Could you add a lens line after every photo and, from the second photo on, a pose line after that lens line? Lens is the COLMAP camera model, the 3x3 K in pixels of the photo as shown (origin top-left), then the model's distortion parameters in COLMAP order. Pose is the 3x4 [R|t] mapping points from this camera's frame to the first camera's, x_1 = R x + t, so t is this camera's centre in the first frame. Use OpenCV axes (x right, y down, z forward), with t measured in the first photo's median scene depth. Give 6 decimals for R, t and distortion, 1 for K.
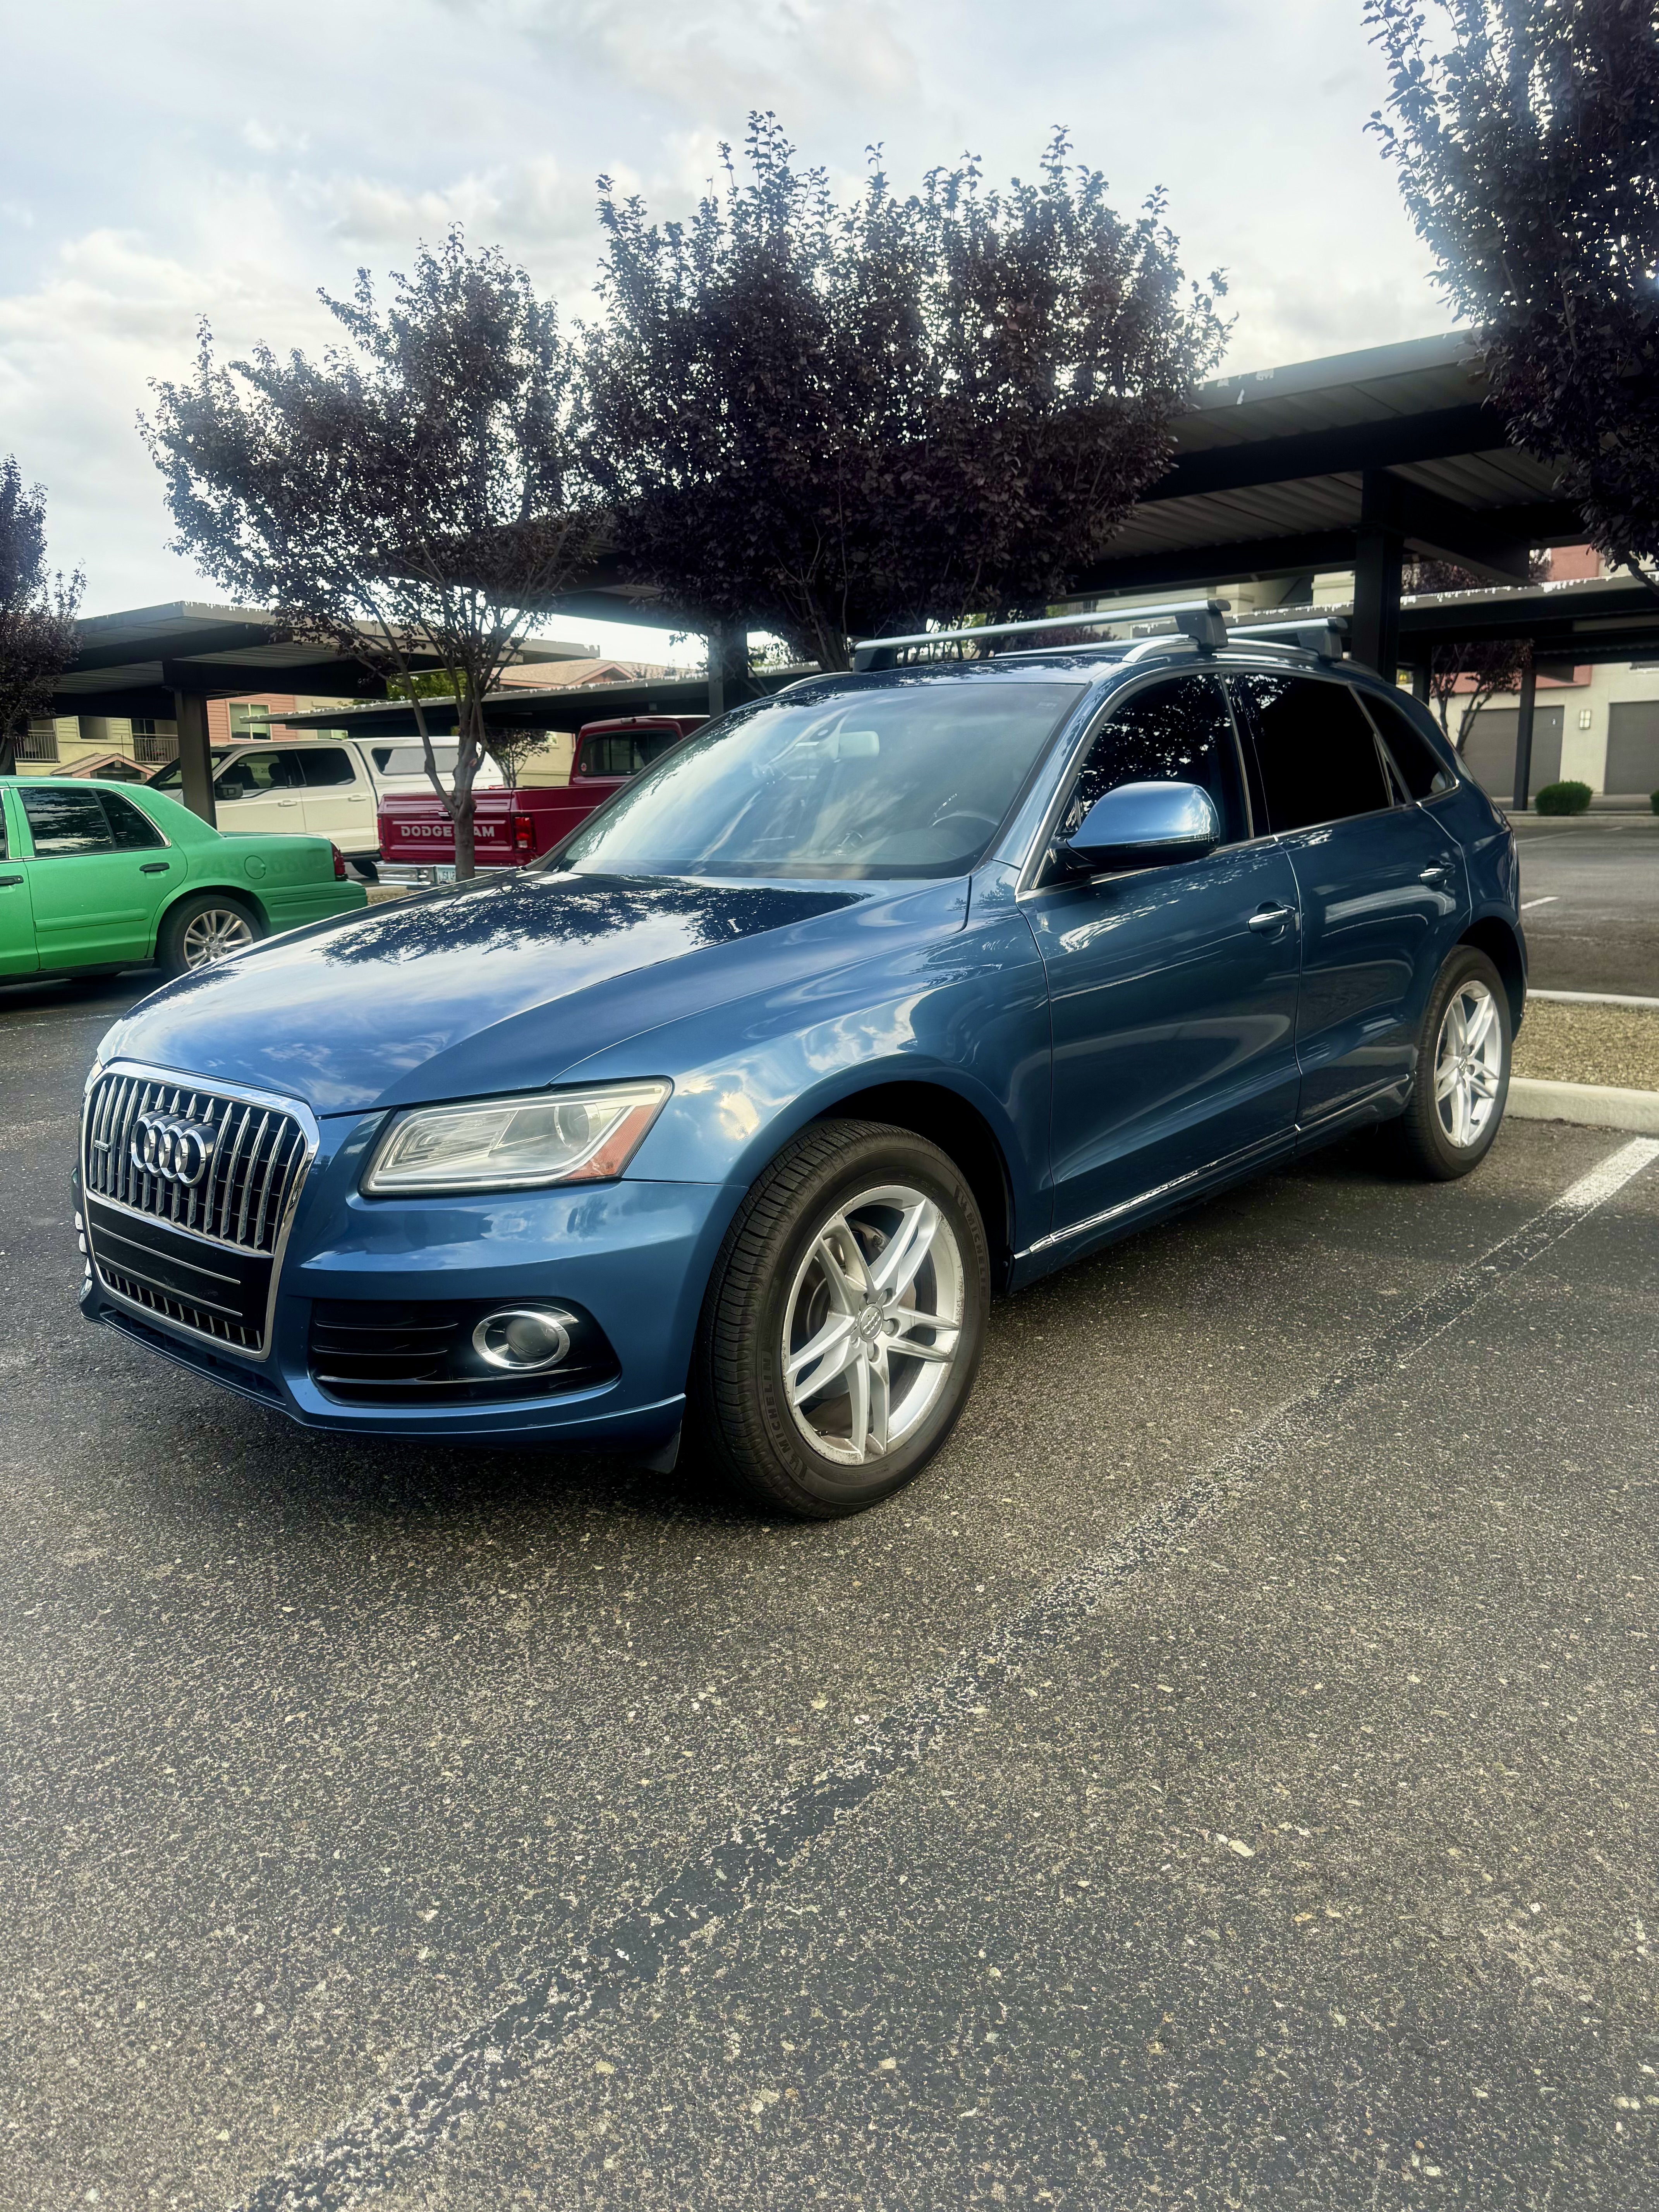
lens RADIAL K [[1596.1, 0, 831.0], [0, 1596.1, 1111.9], [0, 0, 1]] dist [0.002612, -0.012241]
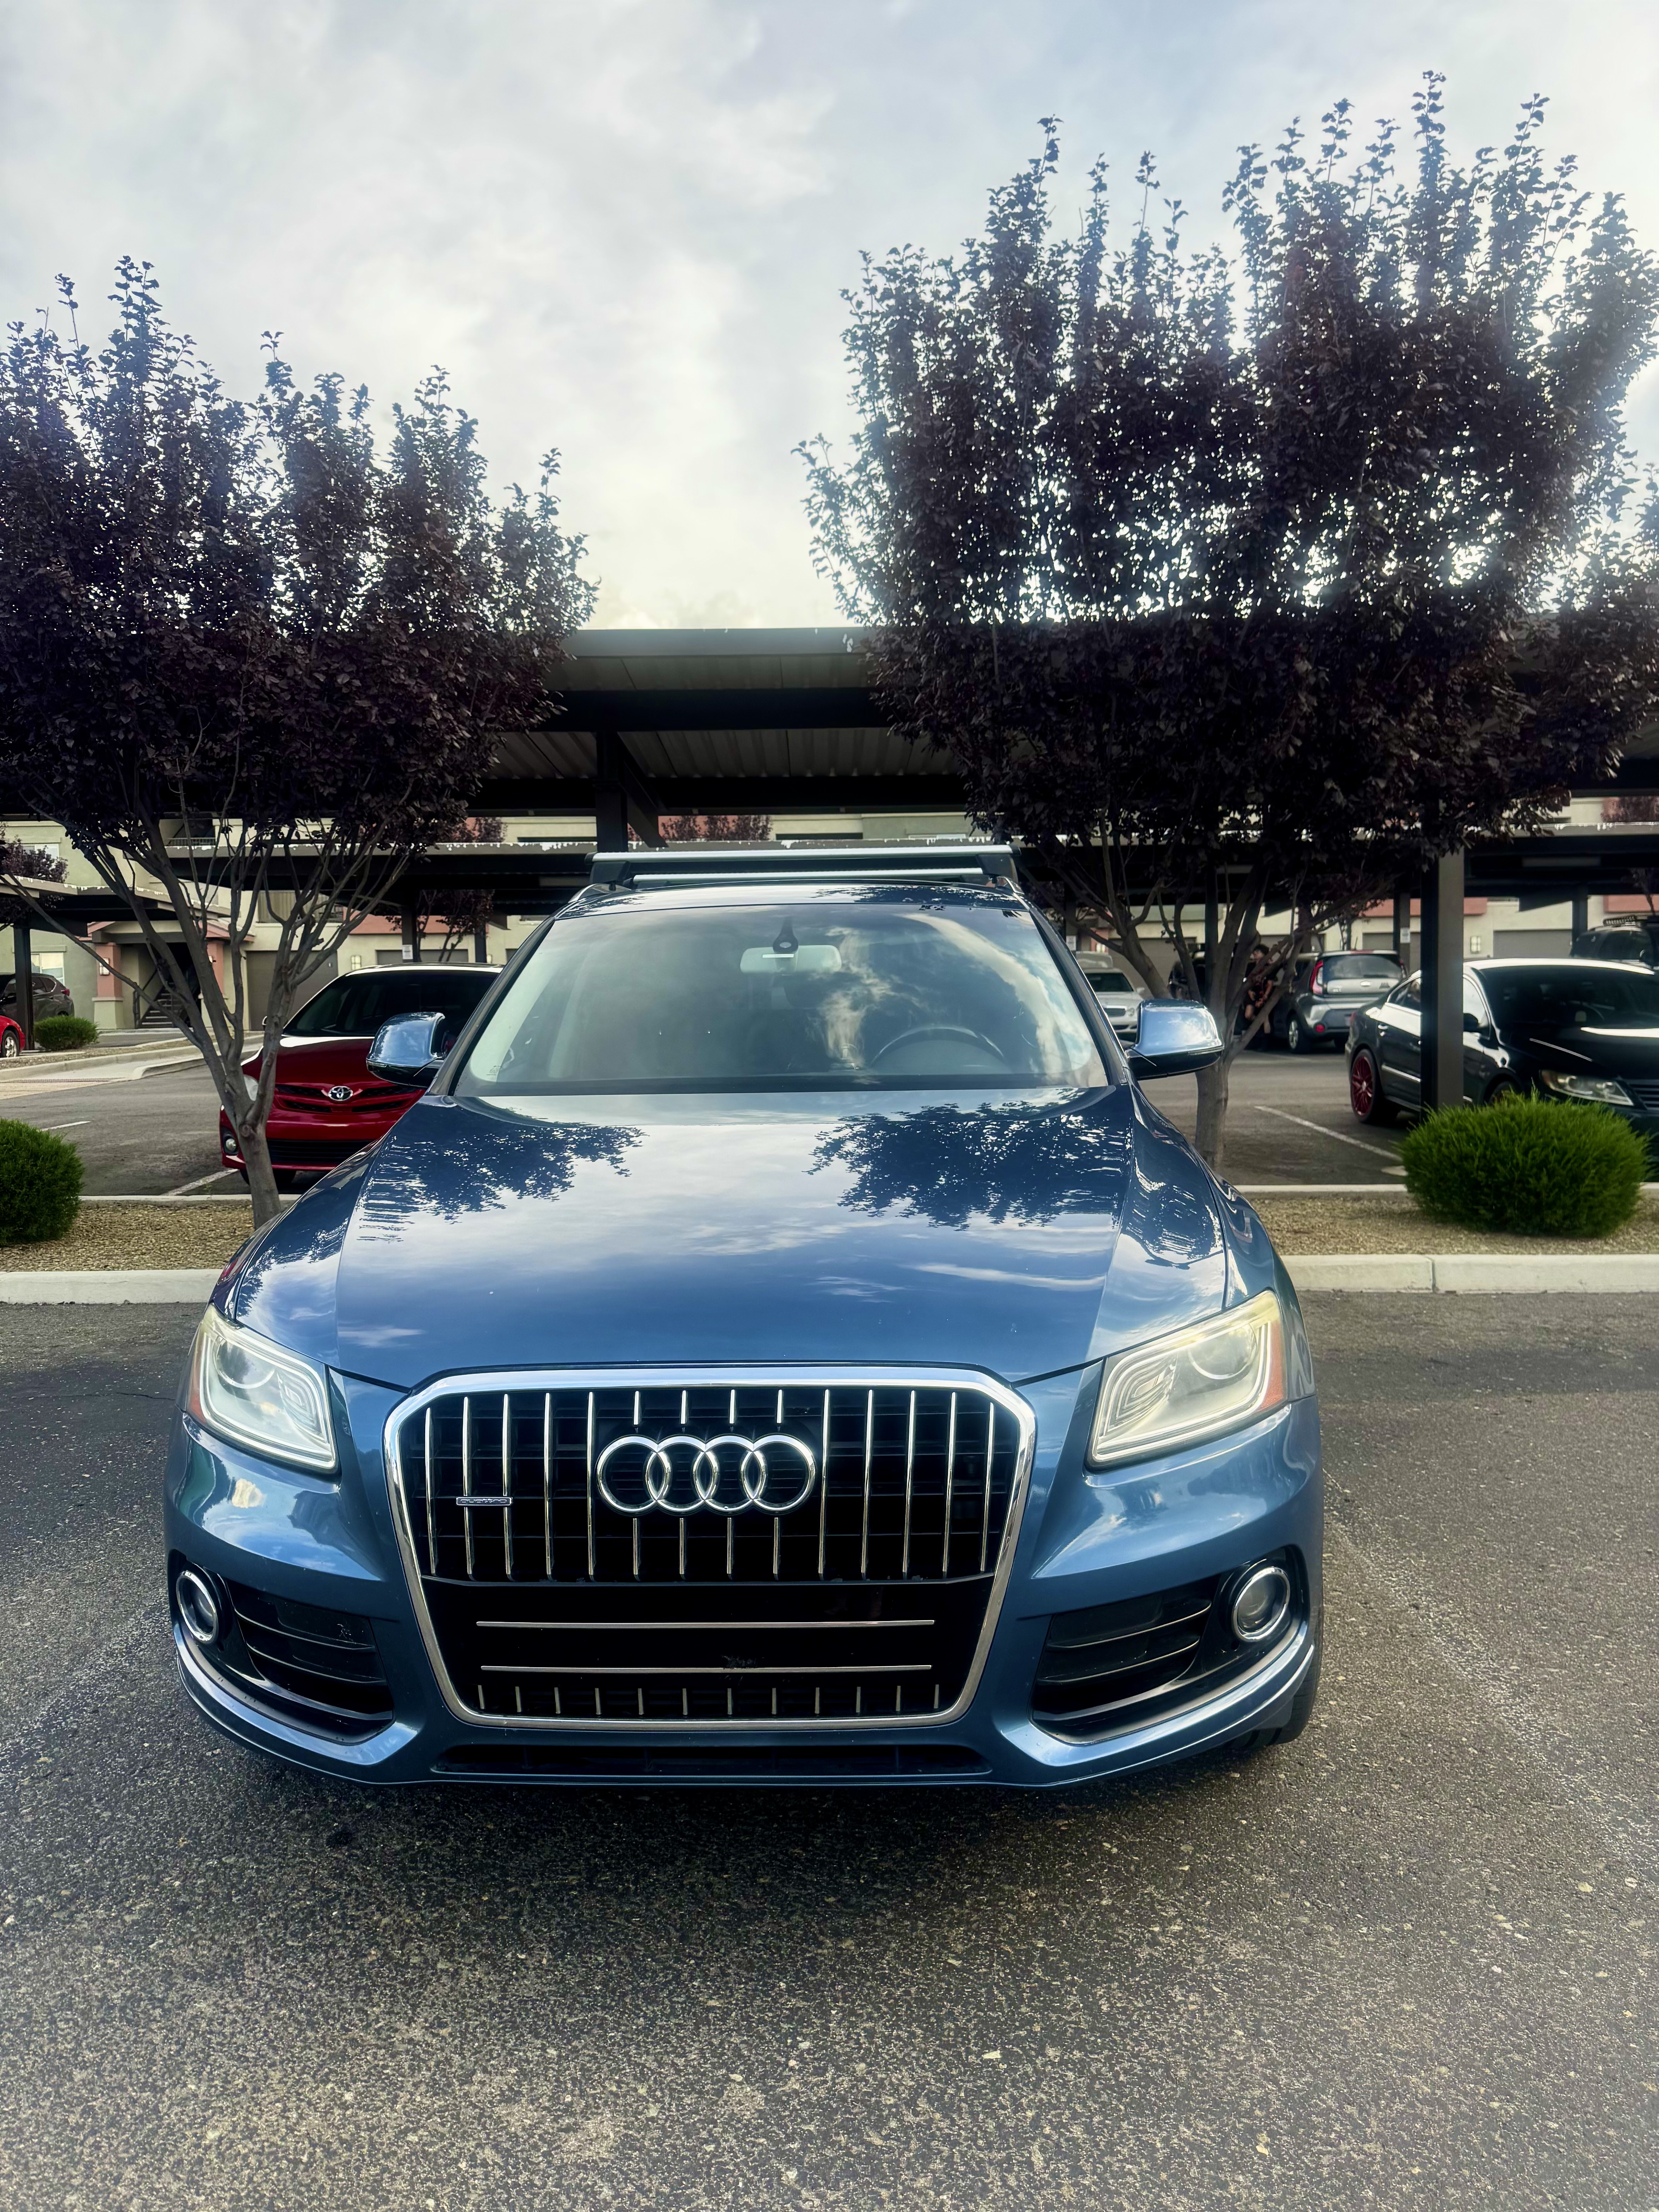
lens RADIAL K [[1596.1, 0, 833.2], [0, 1596.1, 1097.8], [0, 0, 1]] dist [0.002612, -0.012241]
pose [[0.751580, -0.023271, 0.659232, -0.345629], [0.124117, 0.986516, -0.106679, -0.024581], [-0.647860, 0.162000, 0.744334, 0.163497]]
